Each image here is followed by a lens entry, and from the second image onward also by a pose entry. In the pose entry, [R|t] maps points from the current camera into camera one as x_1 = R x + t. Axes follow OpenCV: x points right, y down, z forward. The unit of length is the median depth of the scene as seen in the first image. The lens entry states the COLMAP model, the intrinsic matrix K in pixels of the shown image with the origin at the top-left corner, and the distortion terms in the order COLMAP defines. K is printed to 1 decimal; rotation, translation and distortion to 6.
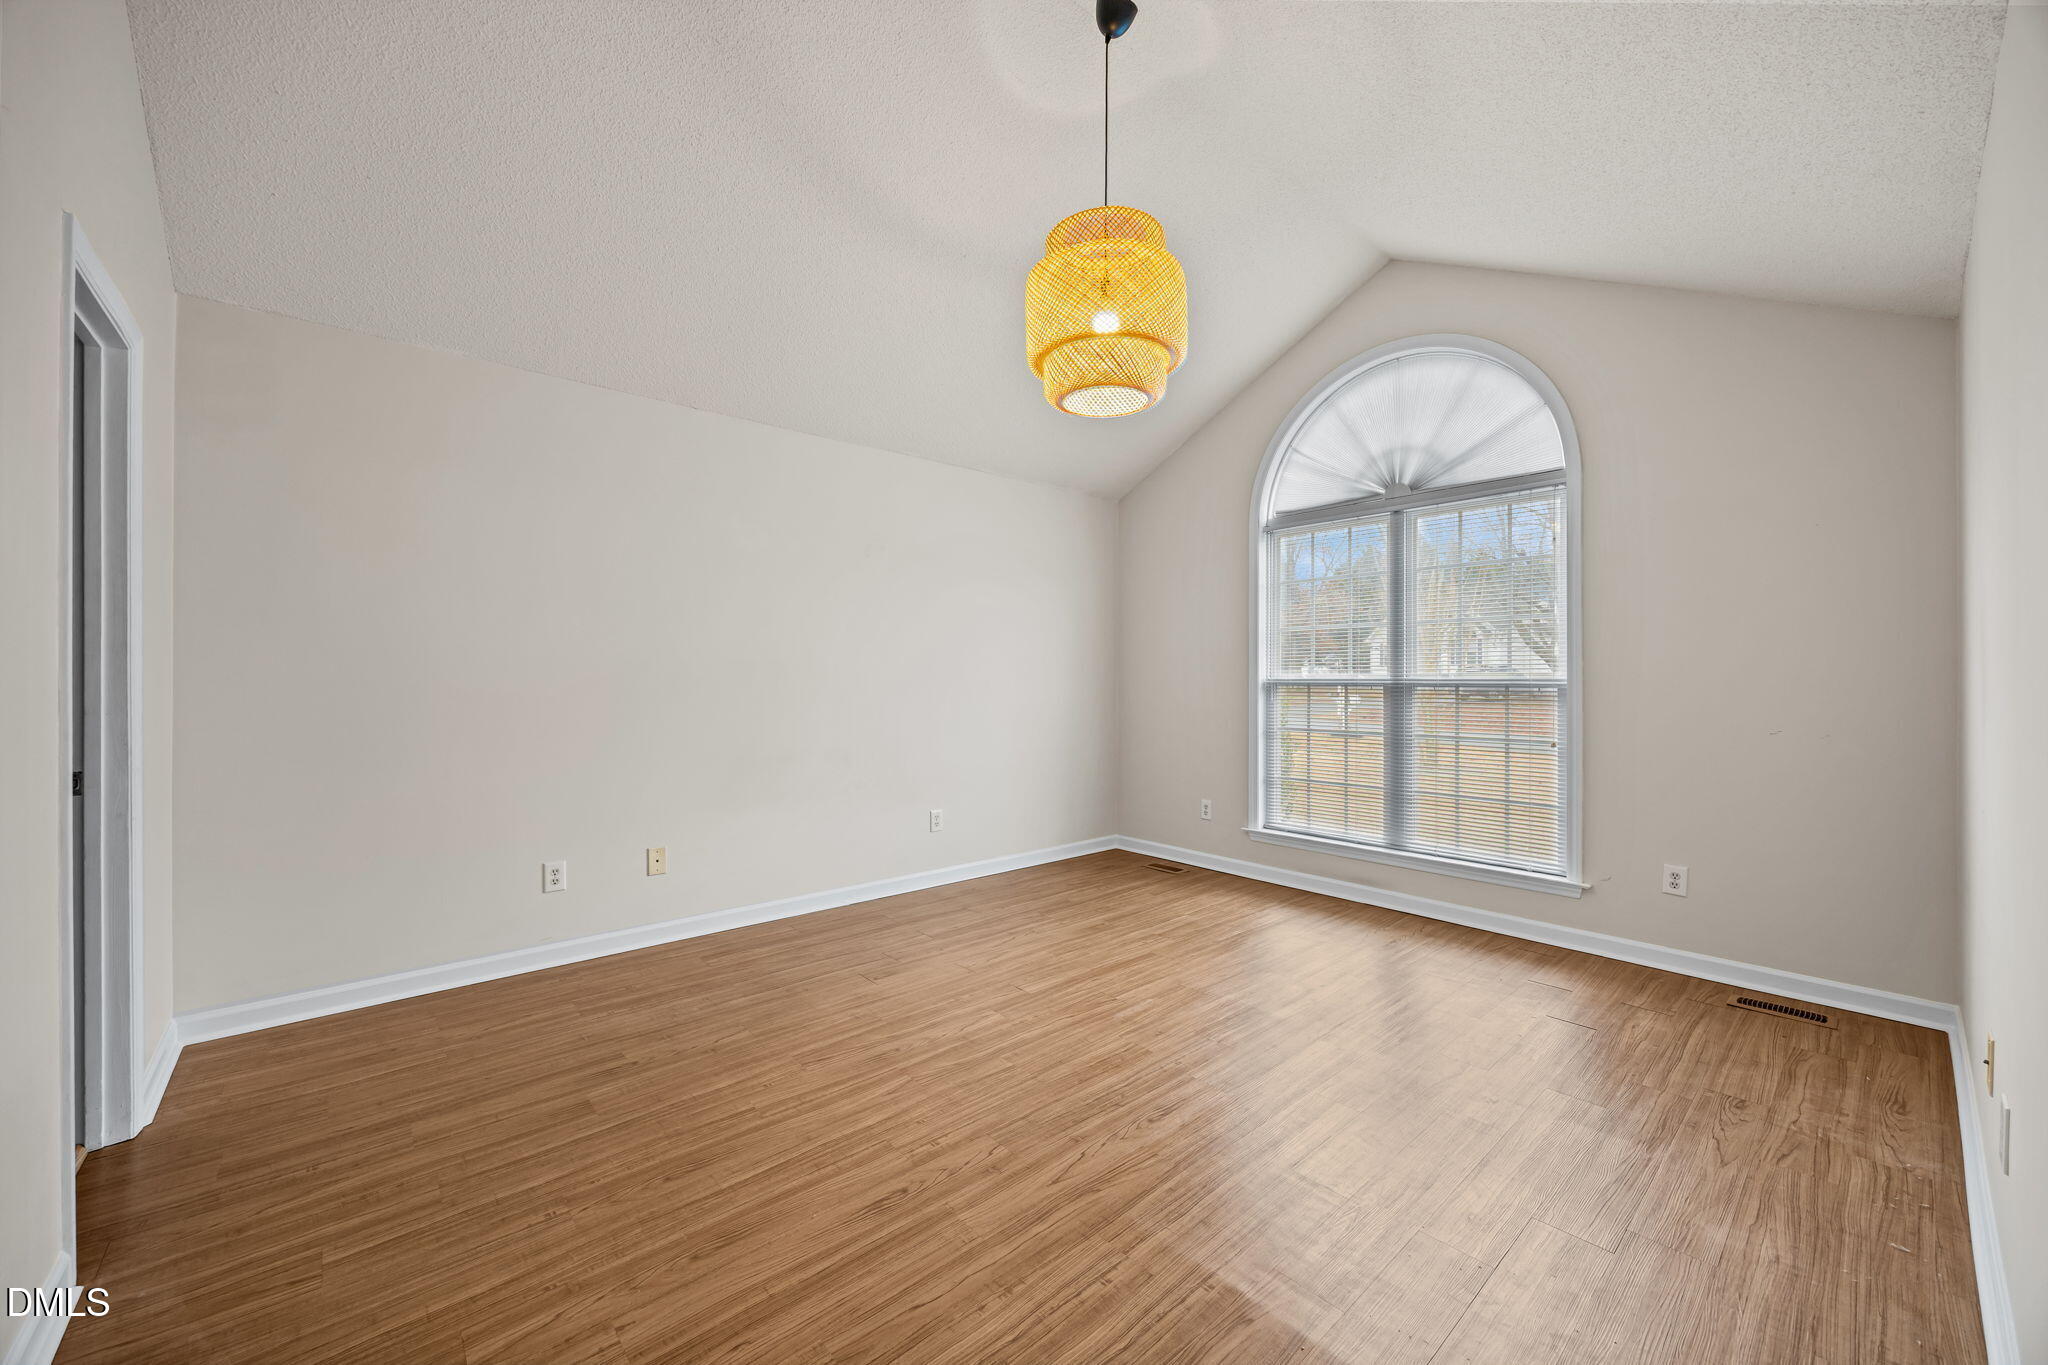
lens RADIAL K [[786.8, 0, 1029.8], [0, 786.8, 677.5], [0, 0, 1]] dist [-0.006124, -0.000030]
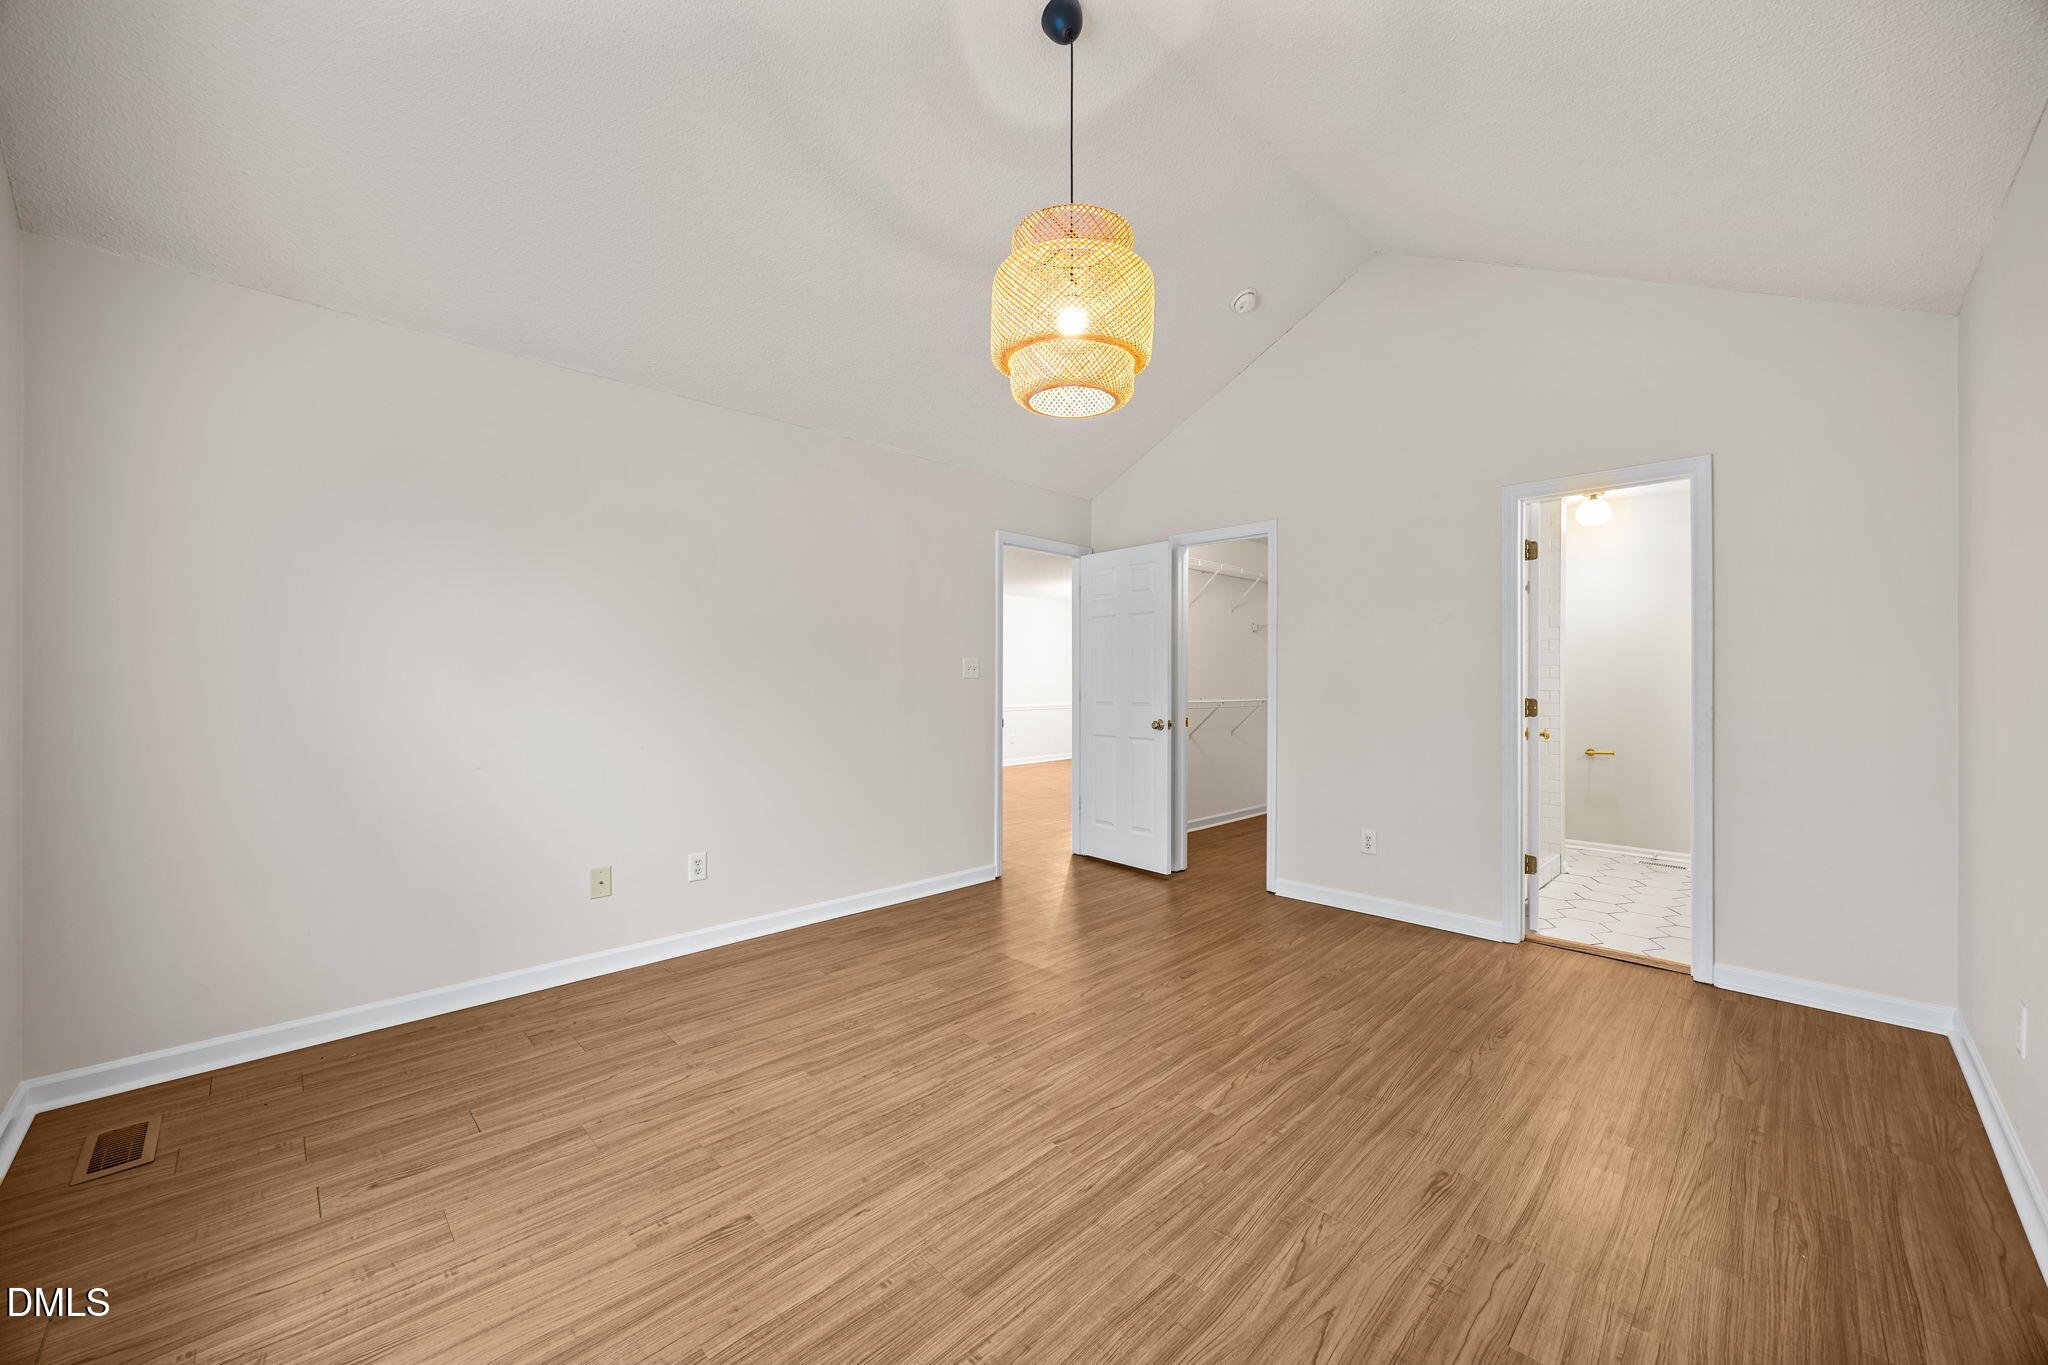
lens RADIAL K [[786.8, 0, 1029.8], [0, 786.8, 677.5], [0, 0, 1]] dist [-0.006124, -0.000030]
pose [[-0.998404, -0.003882, -0.056346, 0.199897], [-0.003614, 0.999982, -0.004848, 0.001469], [0.056364, -0.004637, -0.998400, 1.960146]]
